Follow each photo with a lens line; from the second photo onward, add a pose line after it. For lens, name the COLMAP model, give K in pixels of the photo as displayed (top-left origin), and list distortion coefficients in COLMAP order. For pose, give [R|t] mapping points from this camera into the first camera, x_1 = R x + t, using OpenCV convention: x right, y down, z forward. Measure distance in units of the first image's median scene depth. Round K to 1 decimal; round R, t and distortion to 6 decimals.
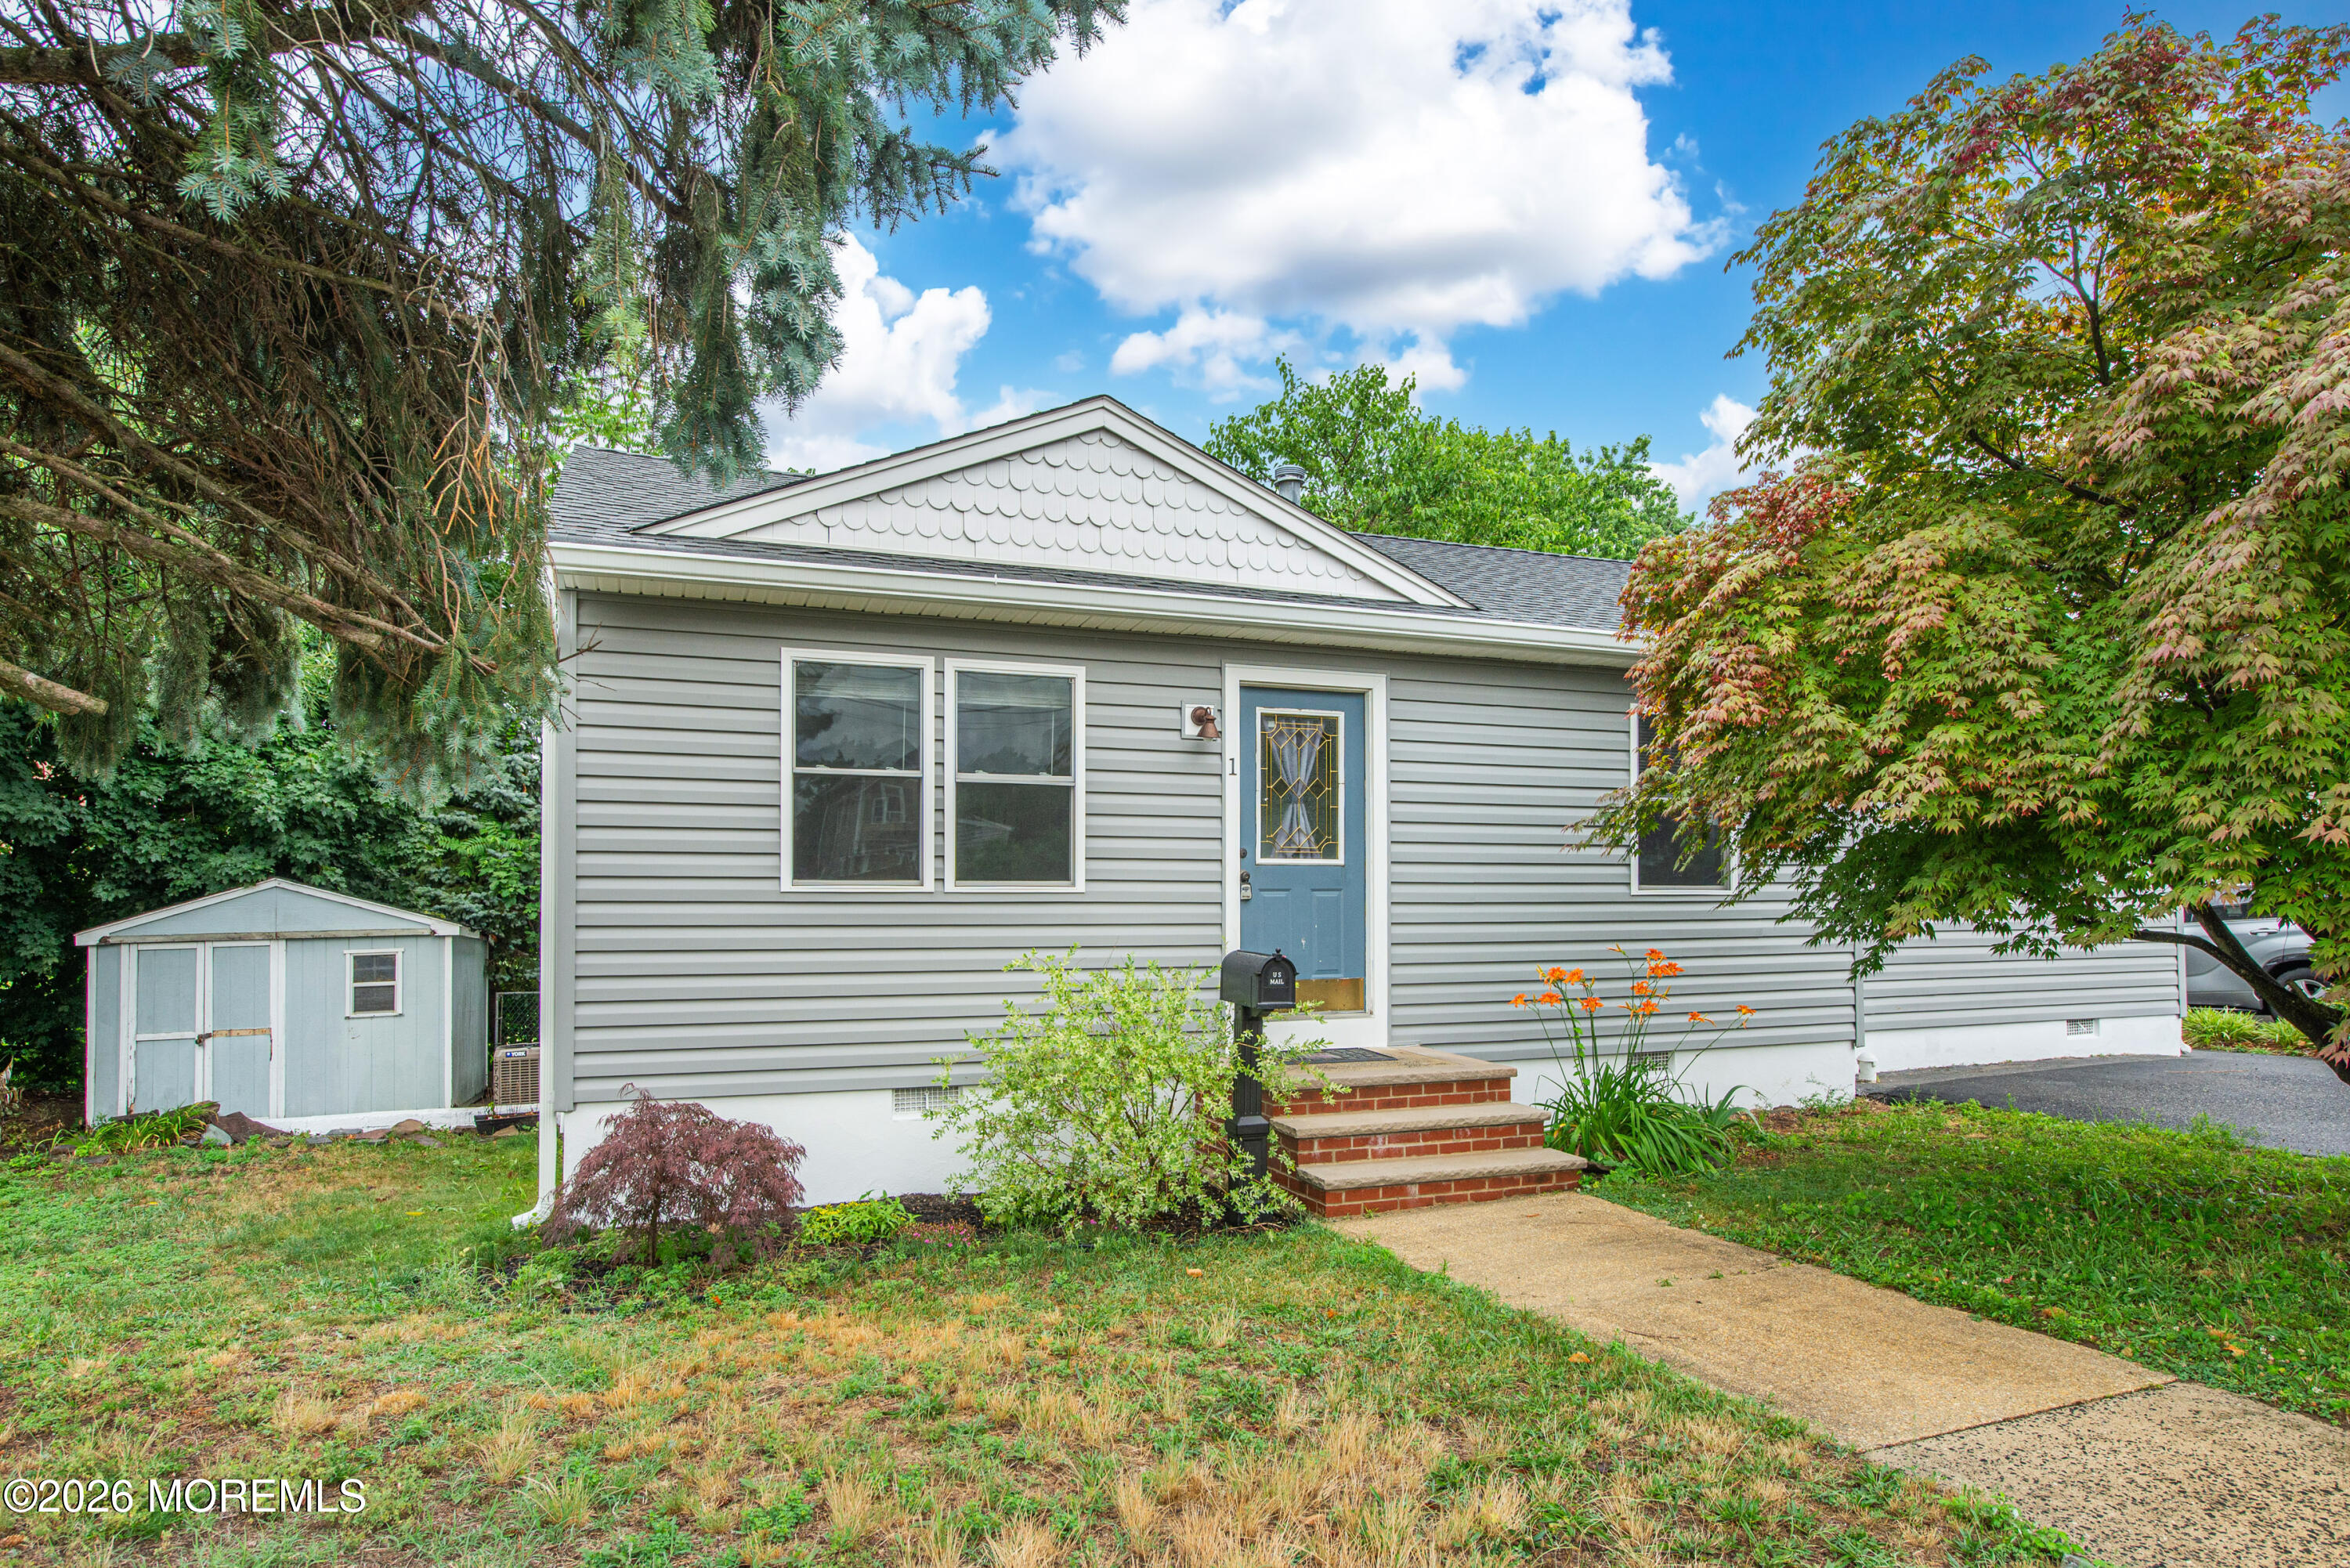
lens RADIAL K [[1384.7, 0, 1142.6], [0, 1384.7, 830.9], [0, 0, 1]] dist [0.006270, 0.001218]
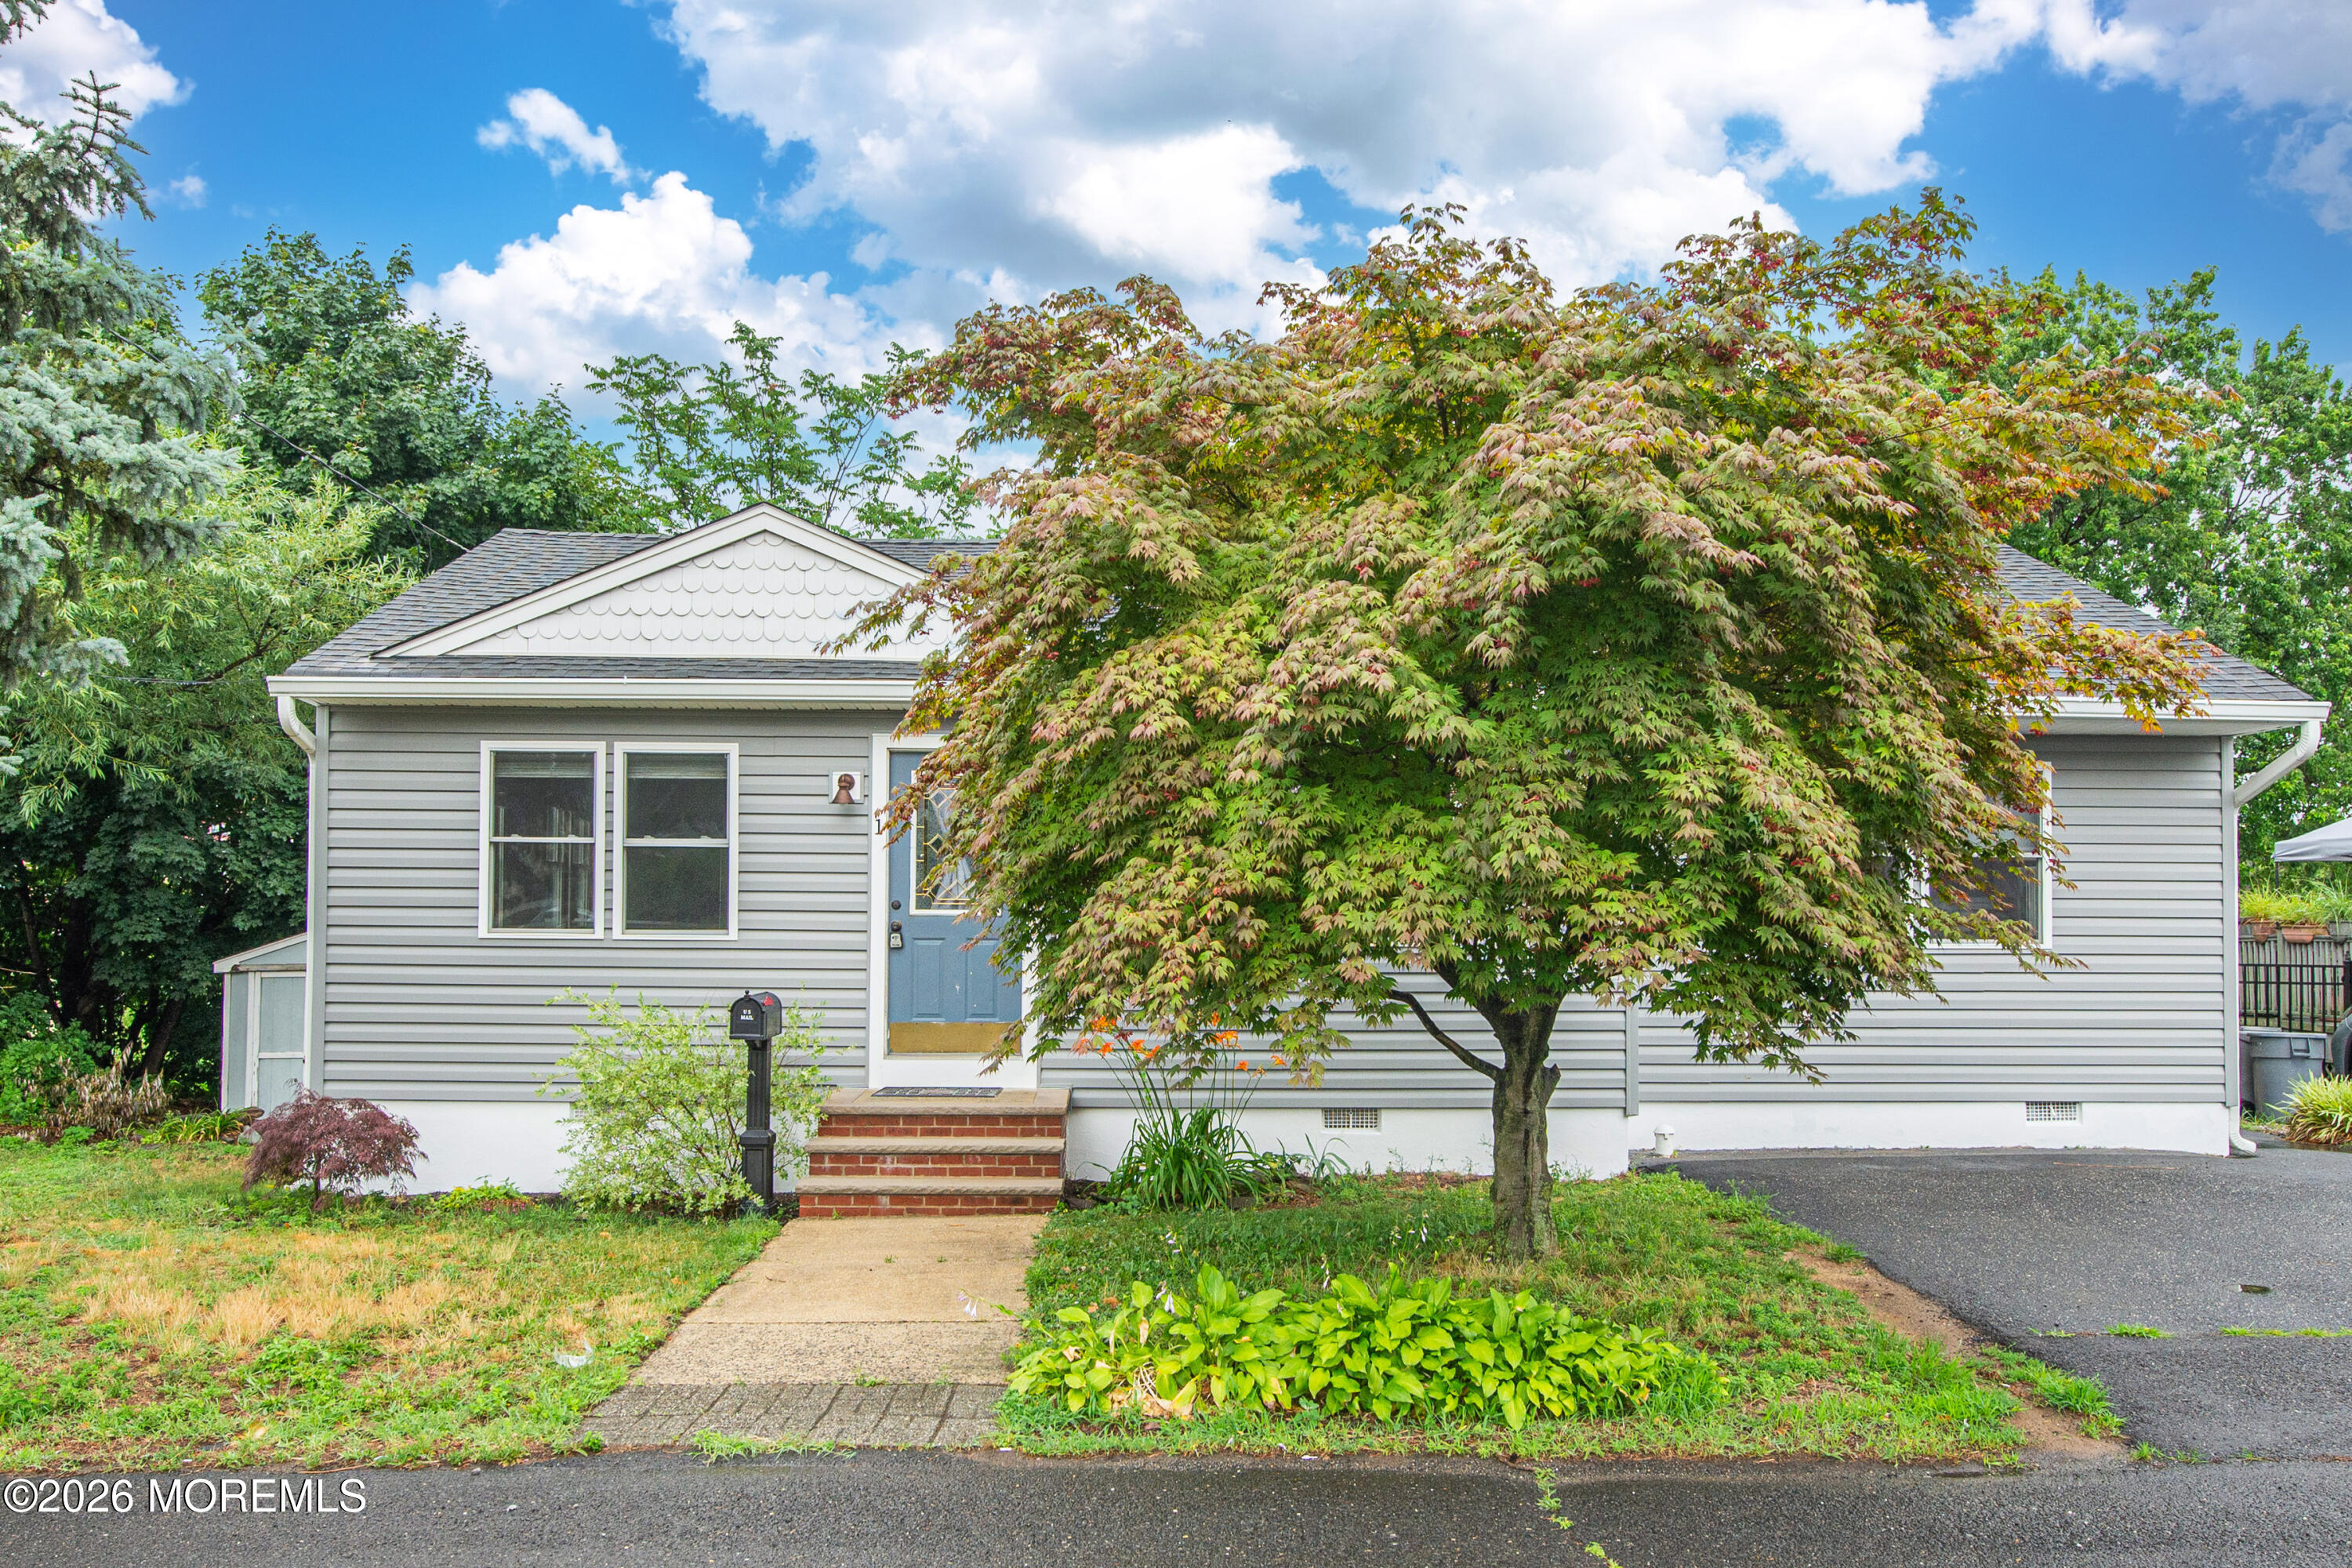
lens RADIAL K [[2031.3, 0, 1182.2], [0, 2031.3, 793.8], [0, 0, 1]] dist [-0.025766, 0.000665]
pose [[0.938955, -0.013675, -0.343768, 0.843045], [0.008386, 0.999823, -0.016866, -0.043220], [0.343938, 0.012954, 0.938903, -0.430939]]
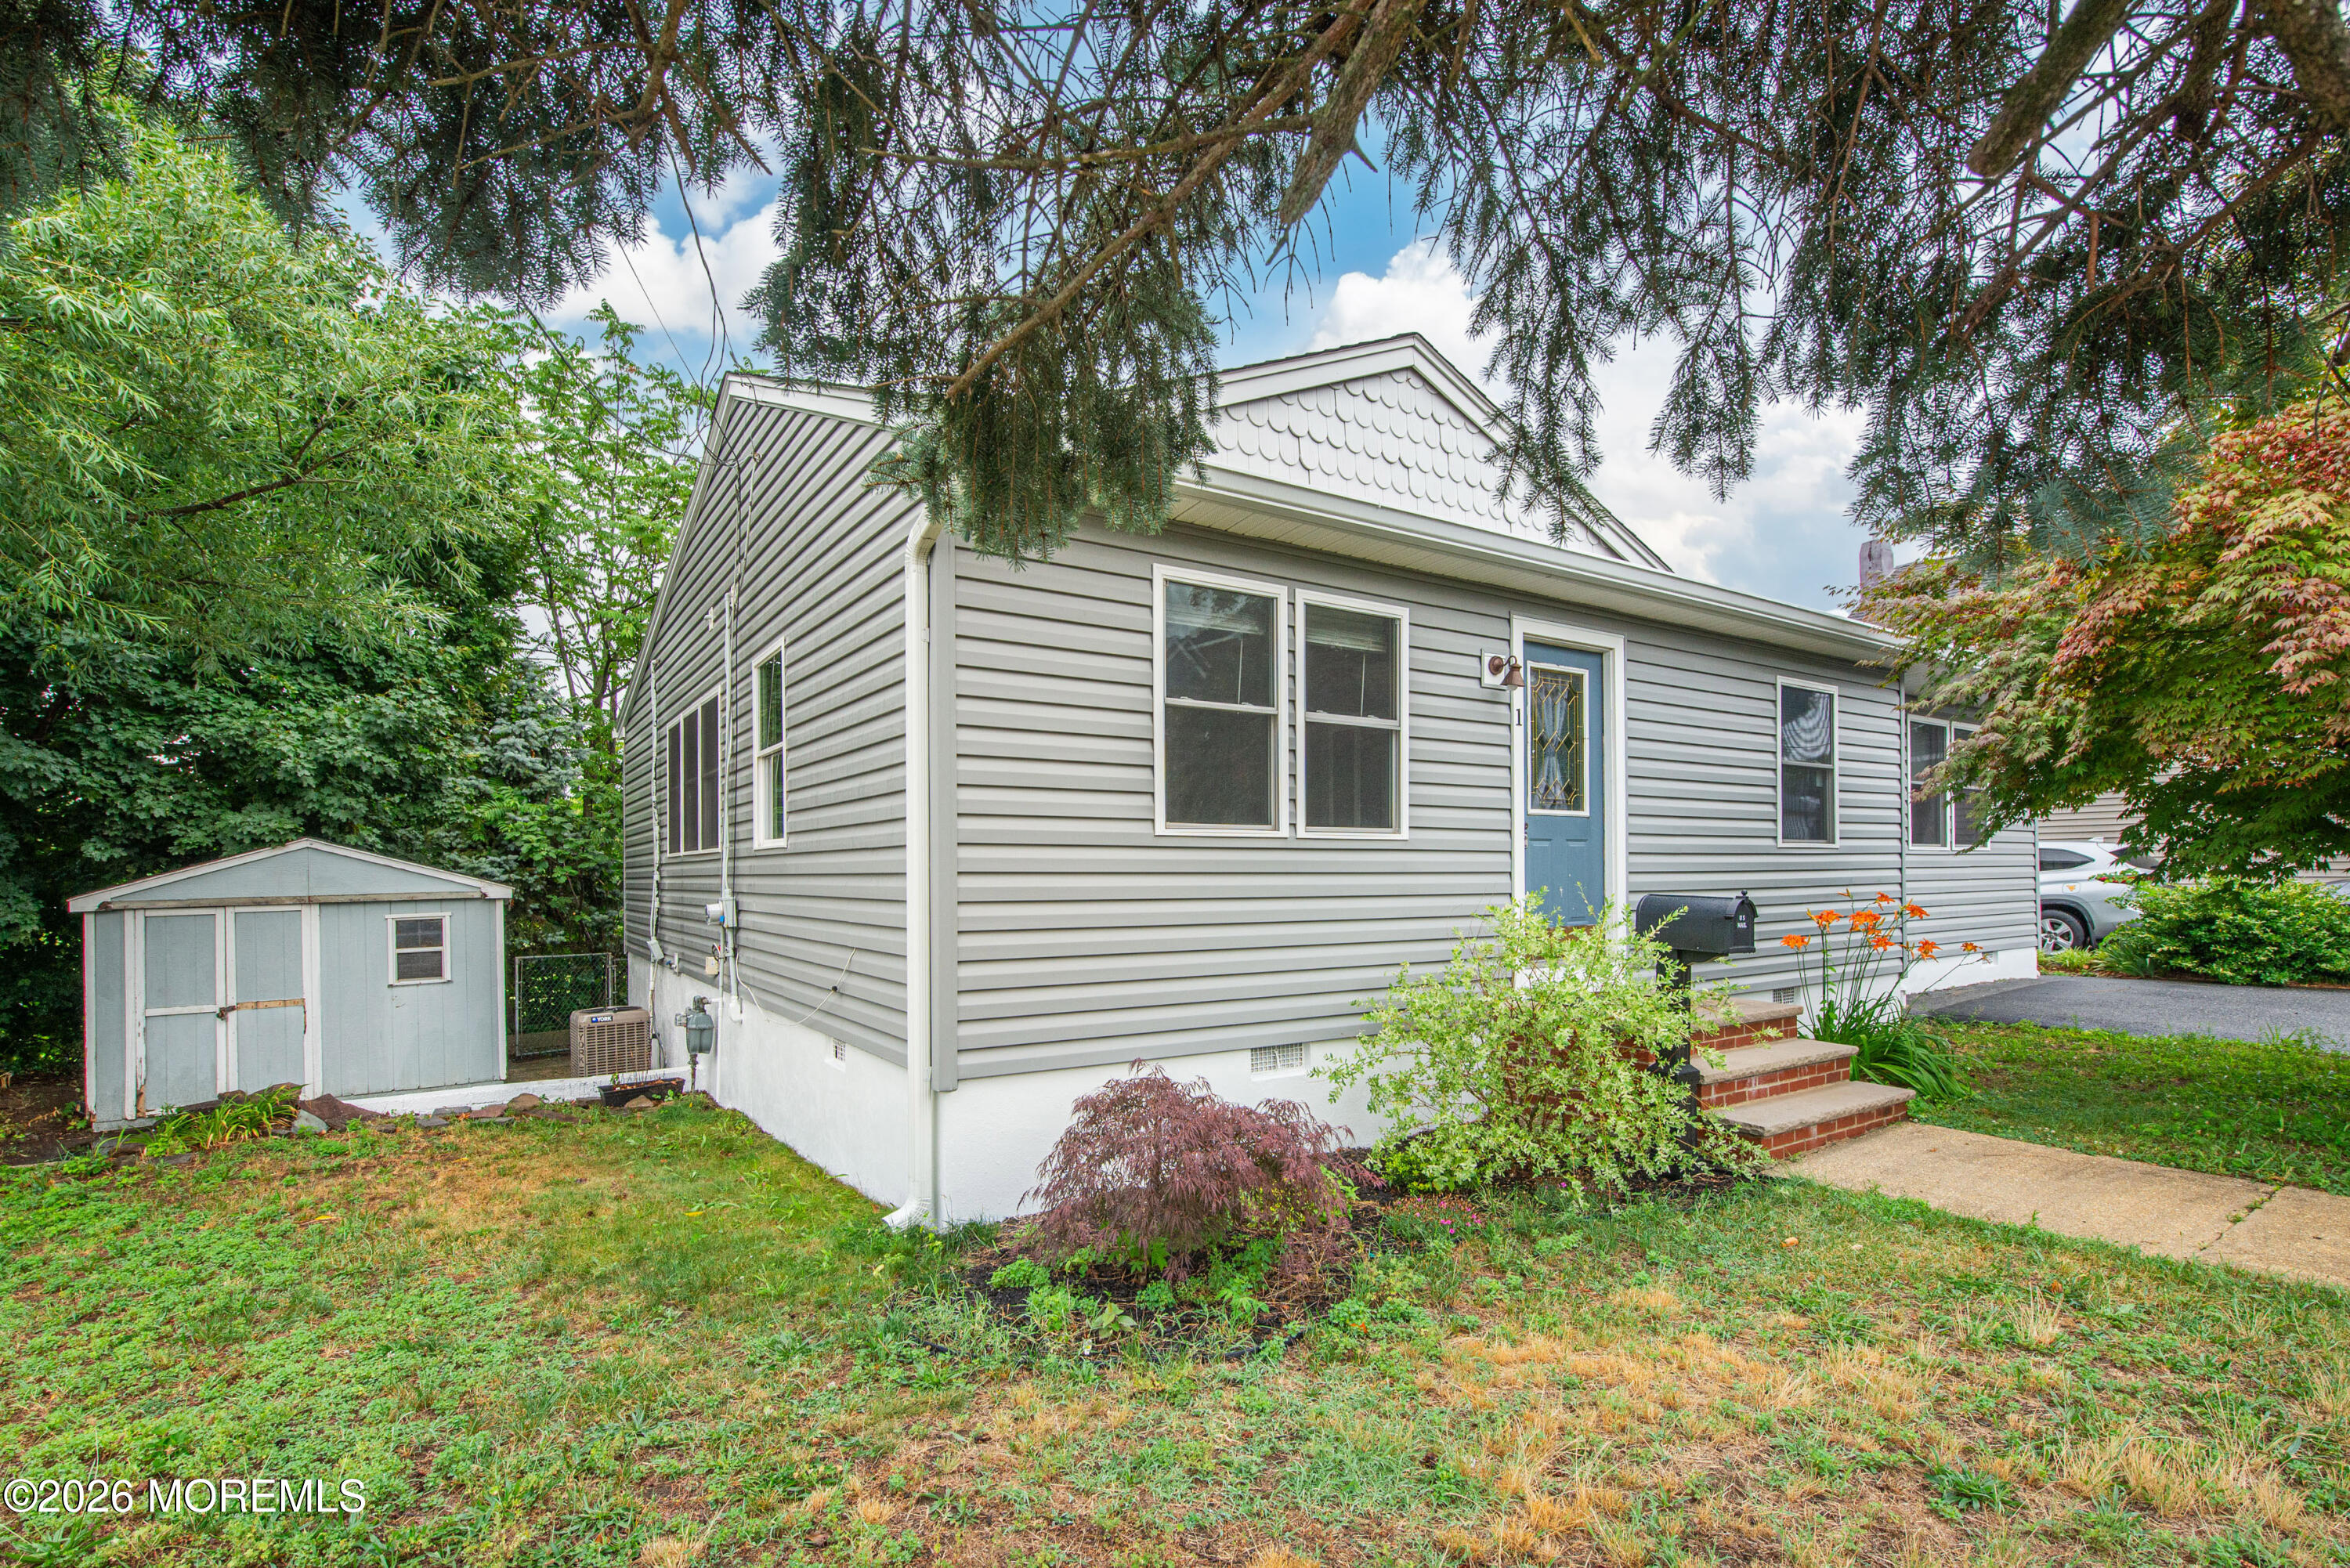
lens RADIAL K [[1101.6, 0, 1159.2], [0, 1101.6, 839.4], [0, 0, 1]] dist [-0.000920, -0.003300]
pose [[0.978160, 0.001985, 0.207843, -0.358772], [-0.006057, 0.999802, 0.018959, 0.028978], [-0.207764, -0.019804, 0.977979, 0.263699]]
